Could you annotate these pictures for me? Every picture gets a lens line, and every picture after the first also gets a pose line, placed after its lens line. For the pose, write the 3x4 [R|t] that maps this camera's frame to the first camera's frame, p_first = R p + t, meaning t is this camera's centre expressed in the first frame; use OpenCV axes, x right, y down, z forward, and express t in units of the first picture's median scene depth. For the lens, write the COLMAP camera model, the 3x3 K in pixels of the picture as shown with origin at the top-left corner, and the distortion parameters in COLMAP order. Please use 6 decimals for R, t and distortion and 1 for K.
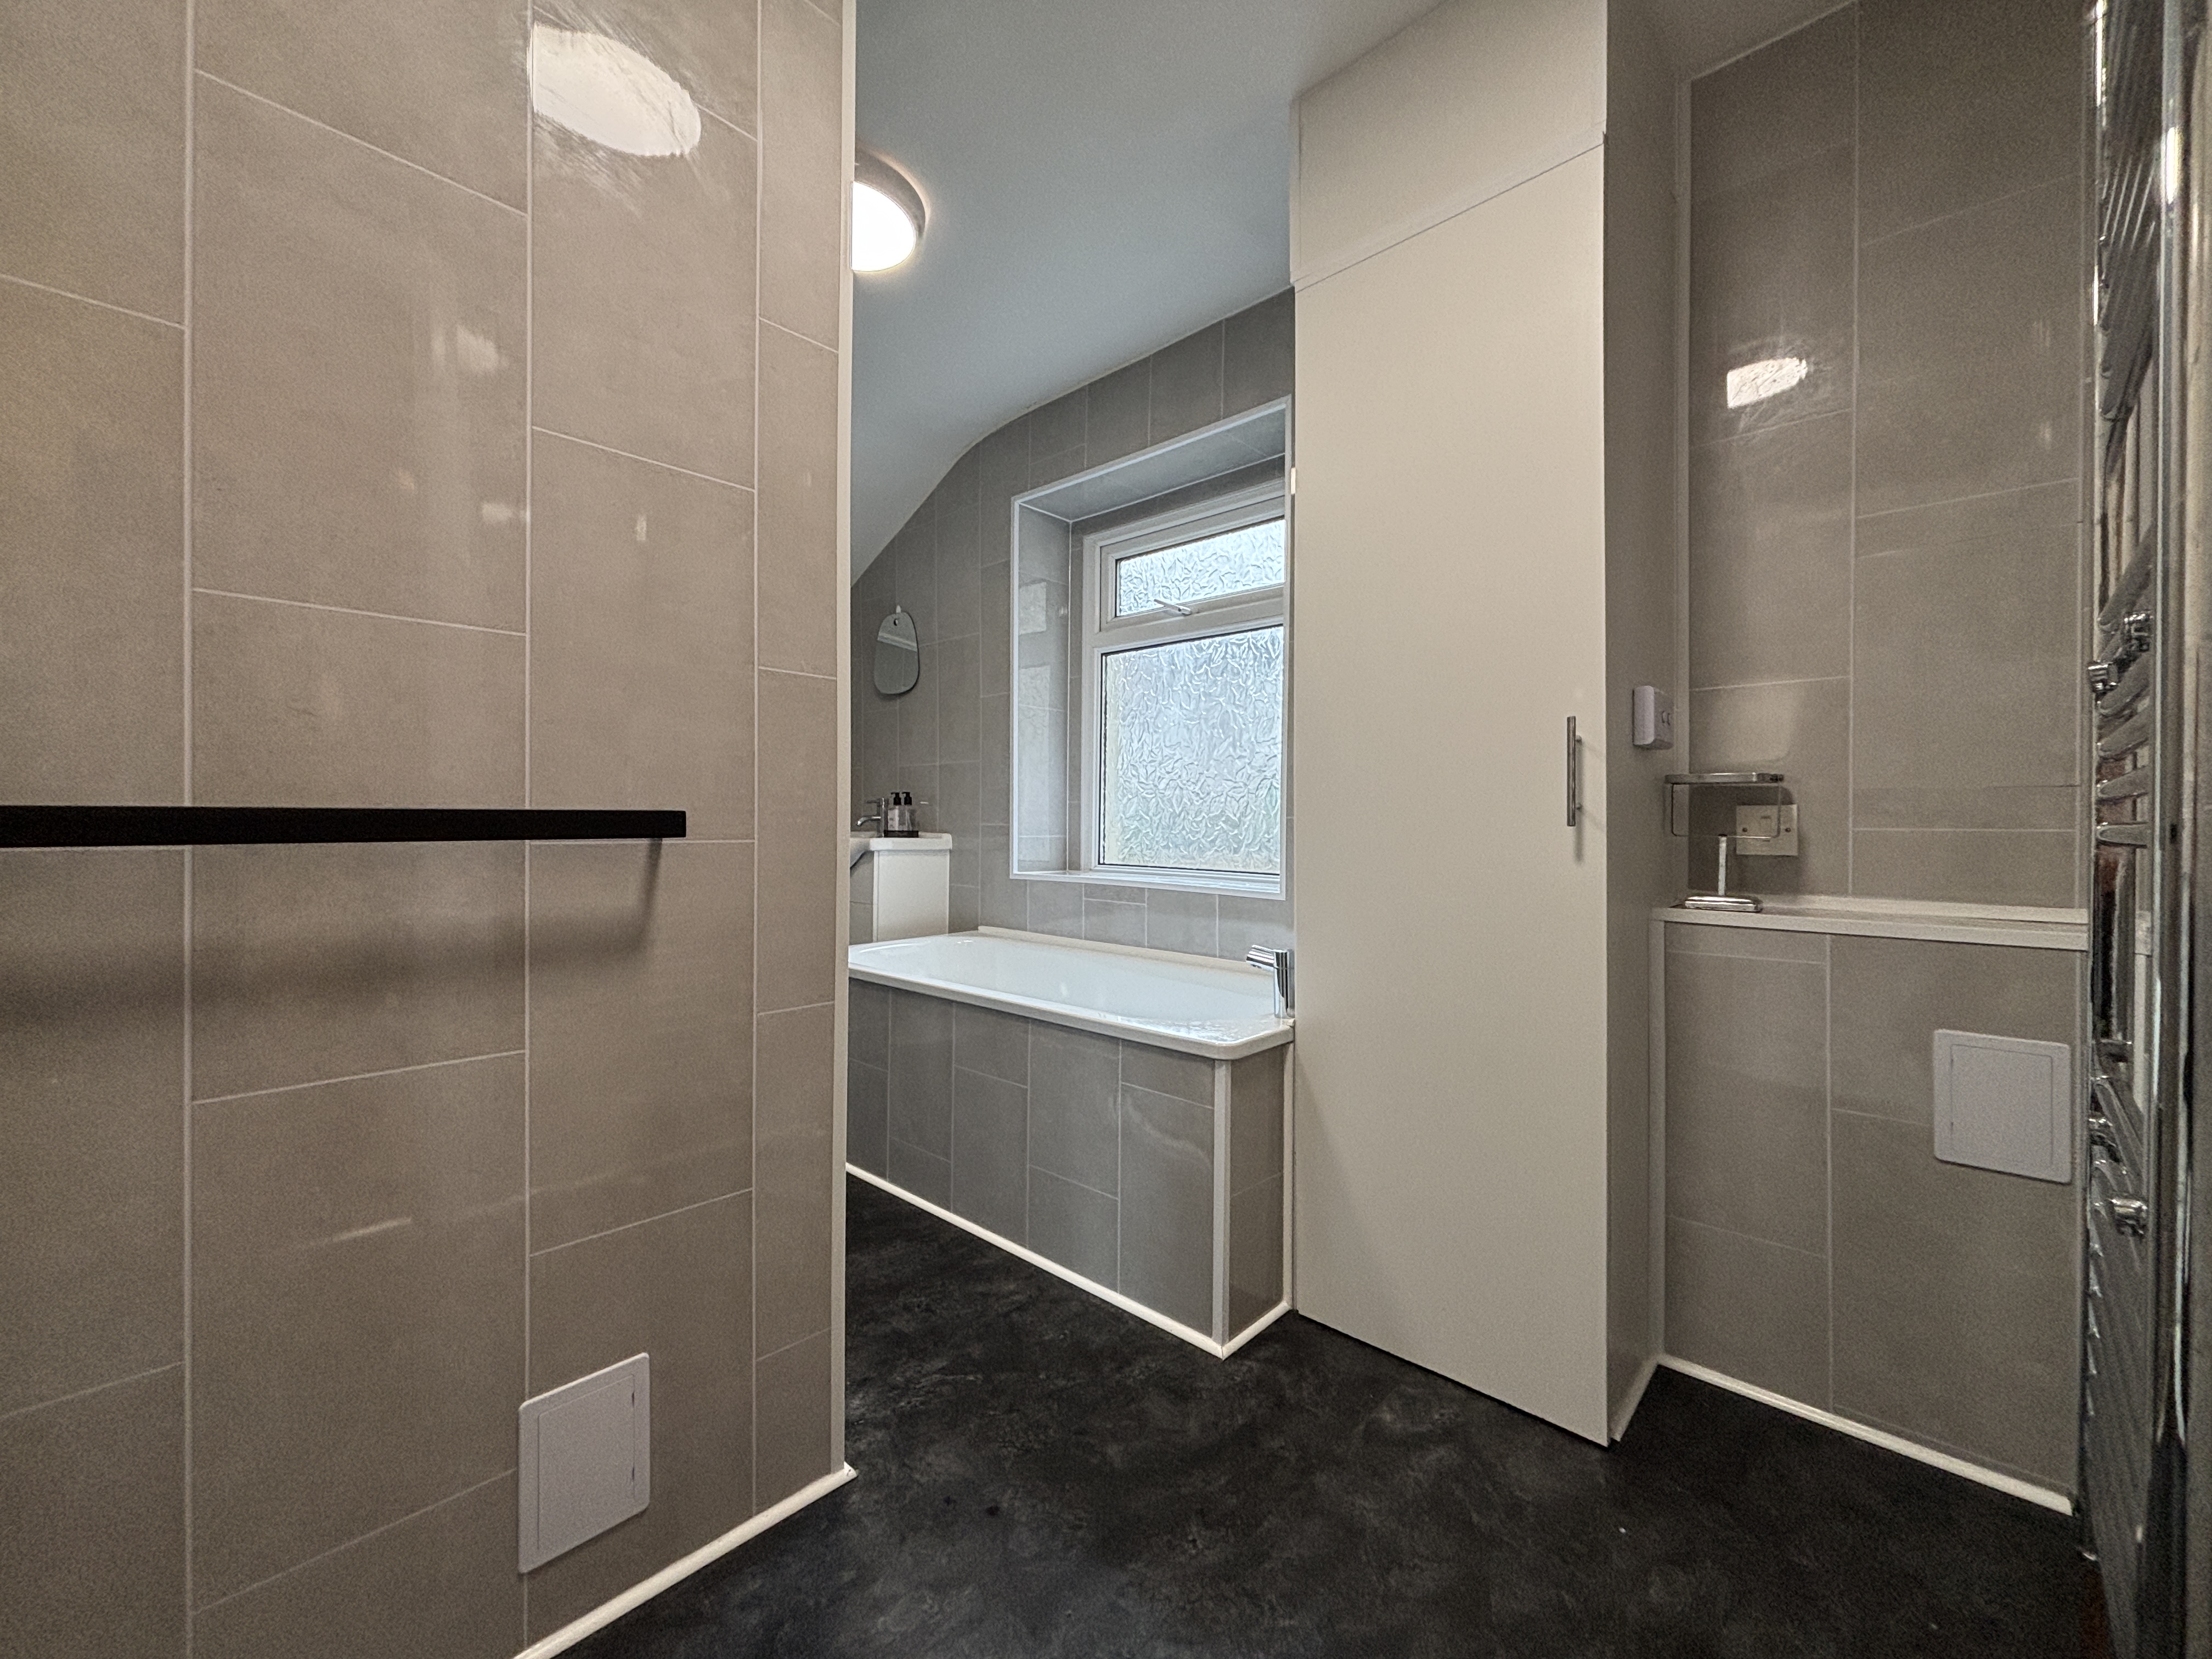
lens RADIAL K [[906.2, 0, 1084.6], [0, 906.2, 824.1], [0, 0, 1]] dist [0.002878, 0.000061]
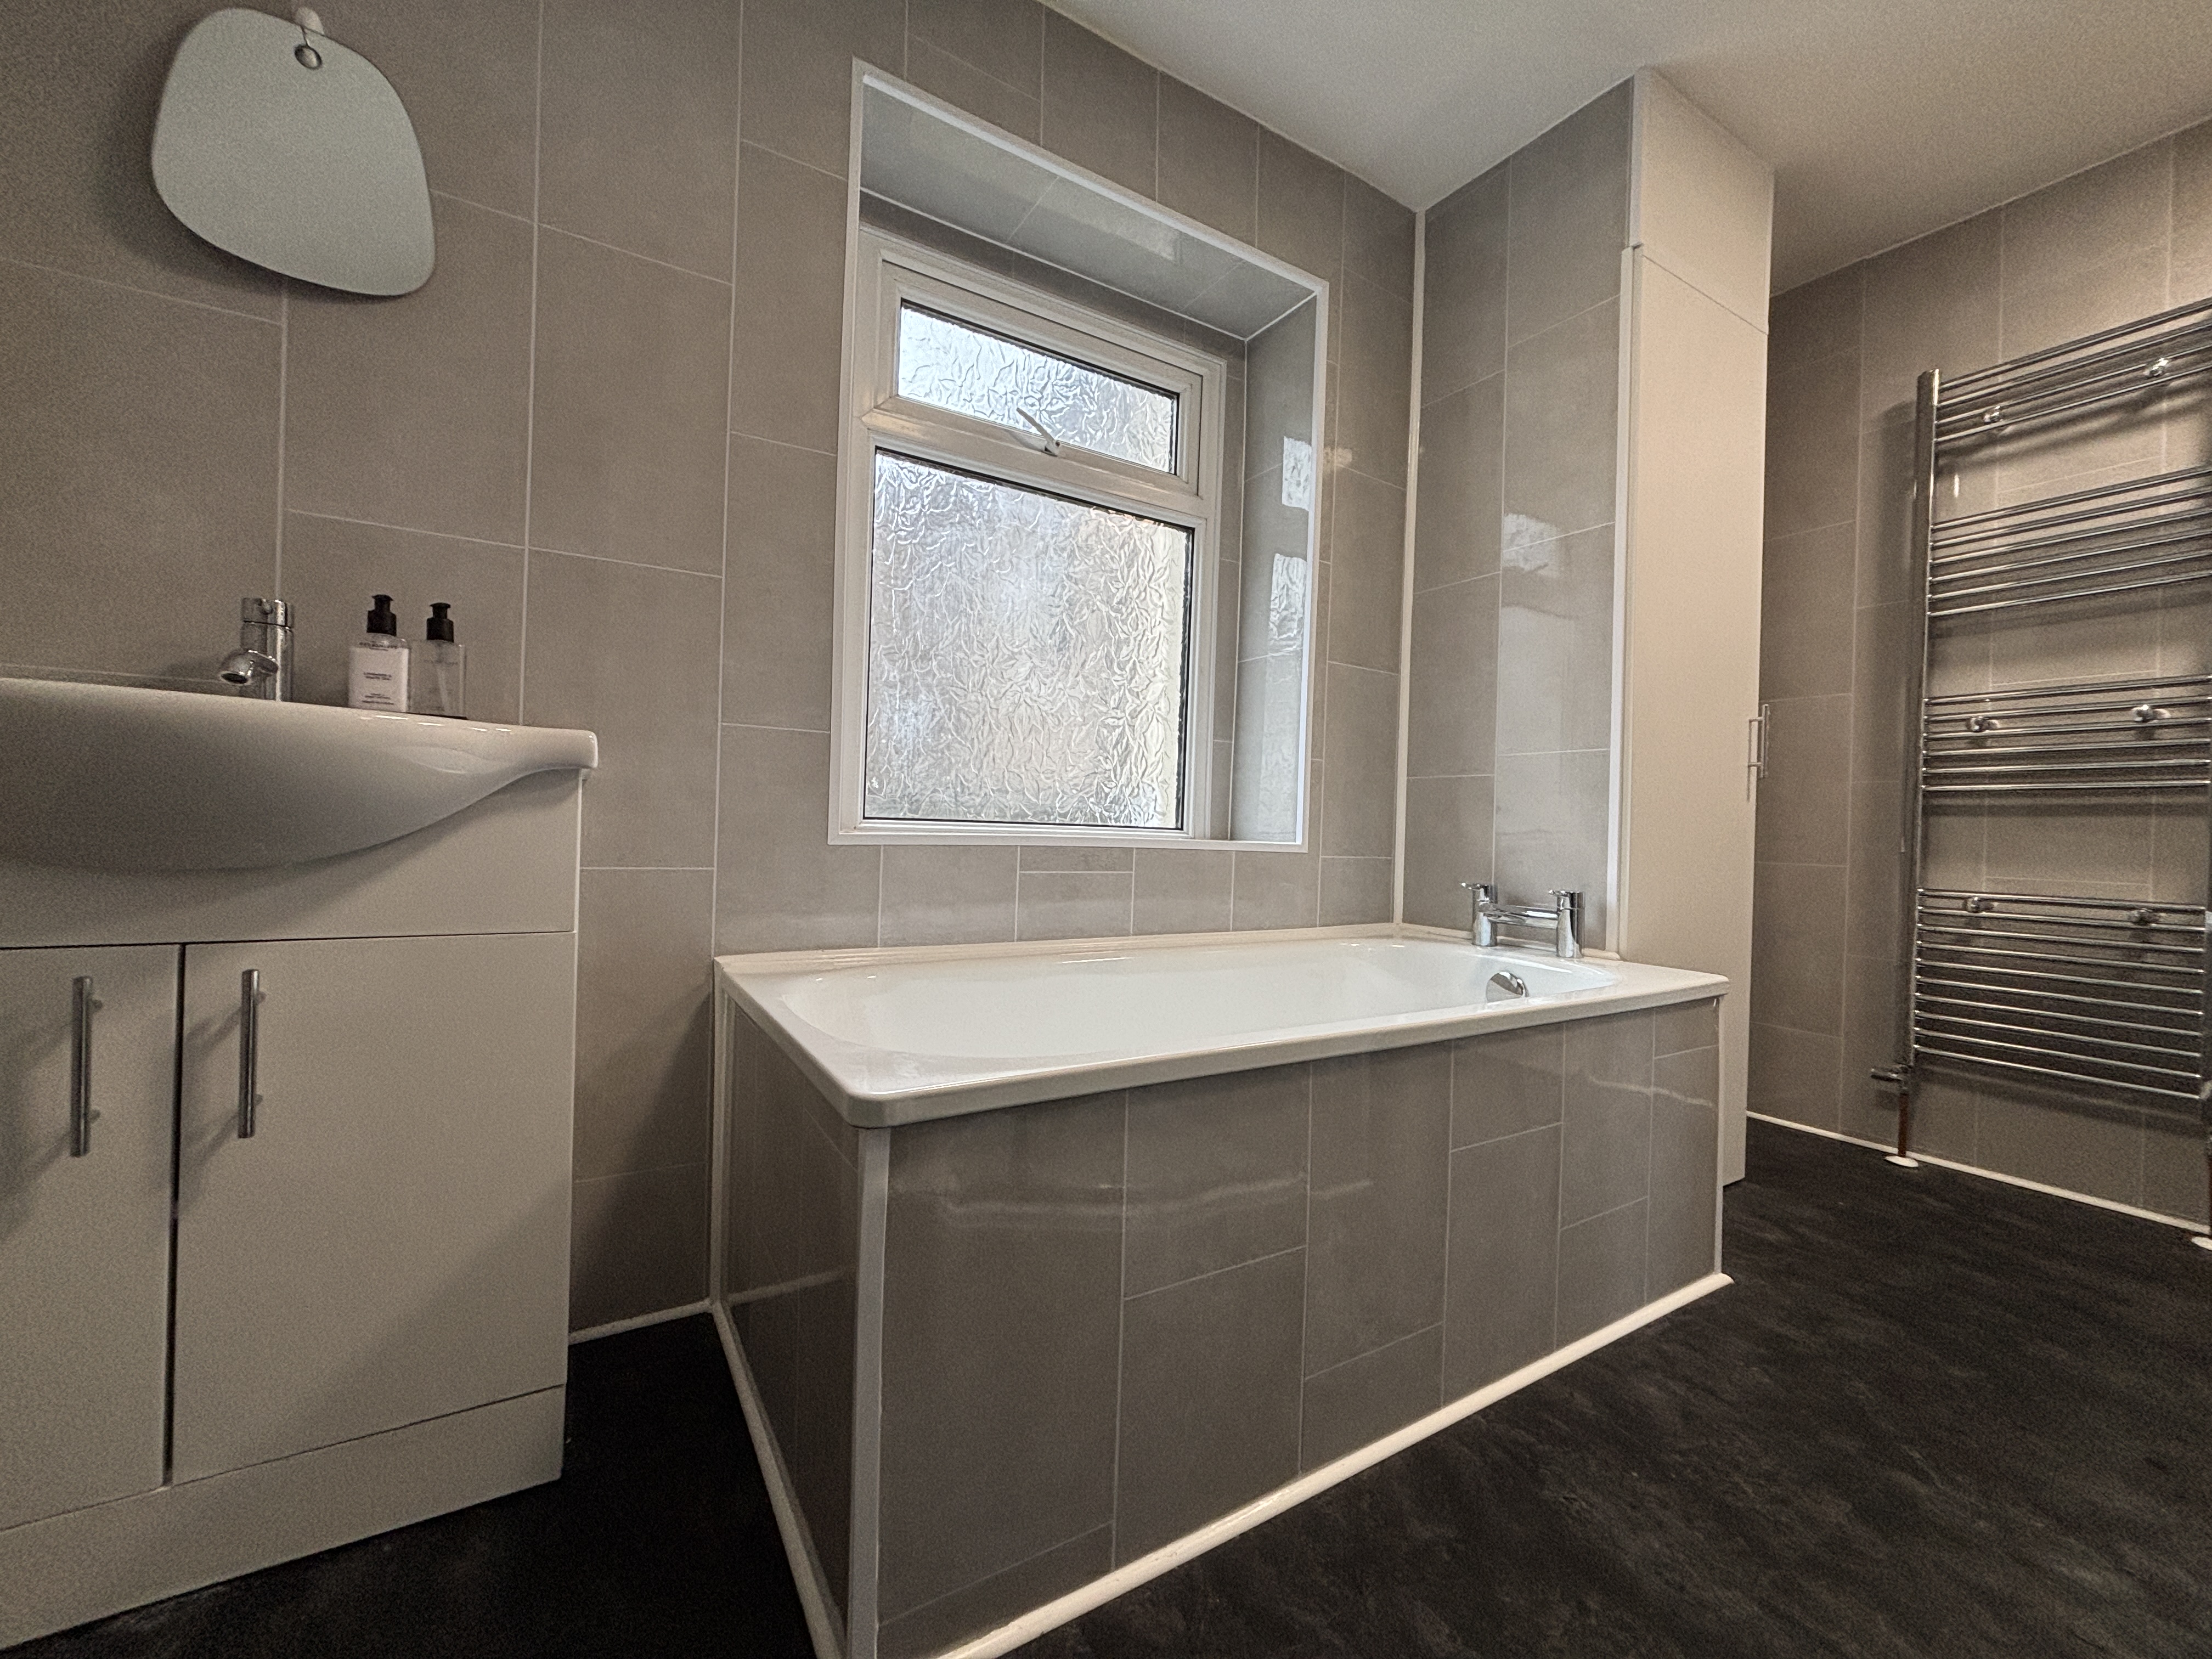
lens RADIAL K [[886.7, 0, 1098.3], [0, 886.7, 835.9], [0, 0, 1]] dist [0.000545, -0.001123]
pose [[0.255171, -0.010401, 0.966840, -0.495840], [-0.030505, 0.999358, 0.018802, 0.041830], [-0.966414, -0.034291, 0.254690, 0.720987]]
